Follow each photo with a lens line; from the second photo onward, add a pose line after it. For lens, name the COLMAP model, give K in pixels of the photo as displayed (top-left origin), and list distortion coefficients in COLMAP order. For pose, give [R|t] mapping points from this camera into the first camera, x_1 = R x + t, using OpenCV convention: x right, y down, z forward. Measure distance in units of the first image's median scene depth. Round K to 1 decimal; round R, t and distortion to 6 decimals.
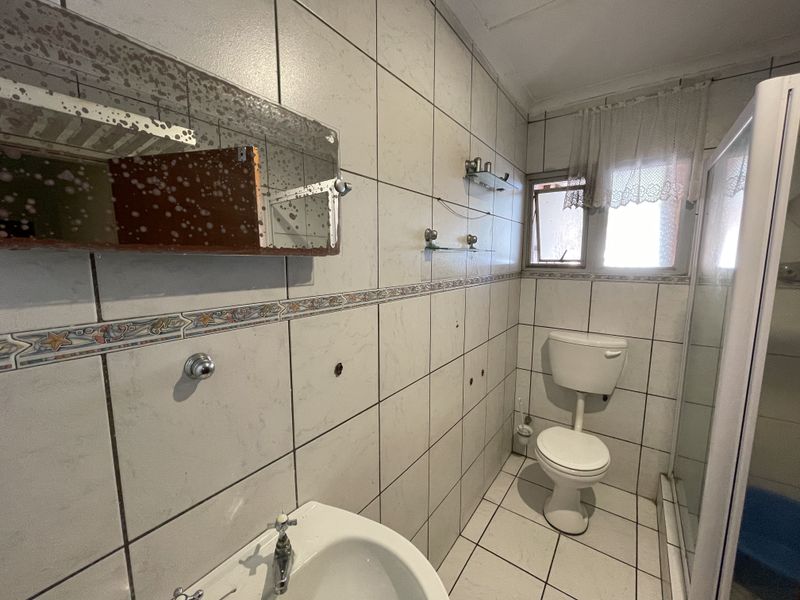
lens RADIAL K [[325.5, 0, 397.7], [0, 325.5, 300.6], [0, 0, 1]] dist [-0.003835, -0.000064]
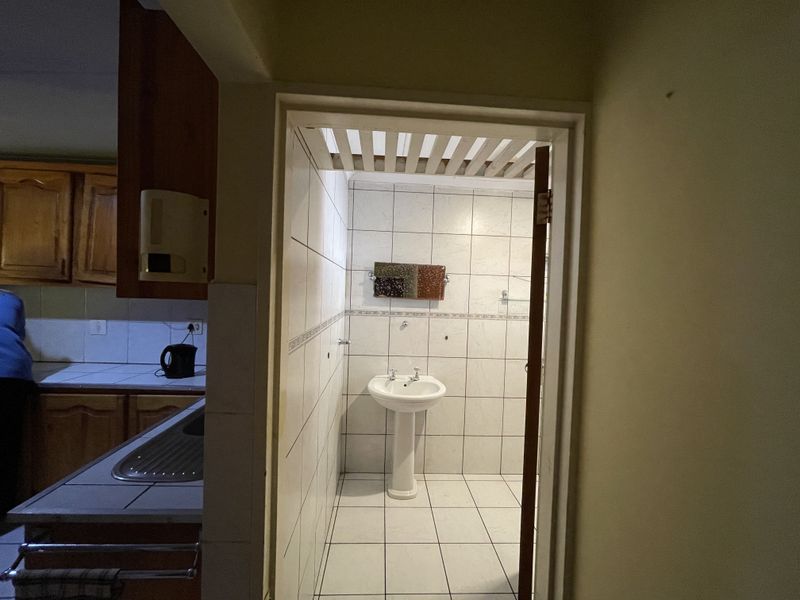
lens RADIAL K [[325.5, 0, 399.3], [0, 325.5, 298.8], [0, 0, 1]] dist [-0.003835, -0.000064]
pose [[0.634683, 0.038449, -0.771815, 2.223040], [-0.137757, 0.988393, -0.064042, 0.127398], [0.760395, 0.146969, 0.632614, -1.555605]]
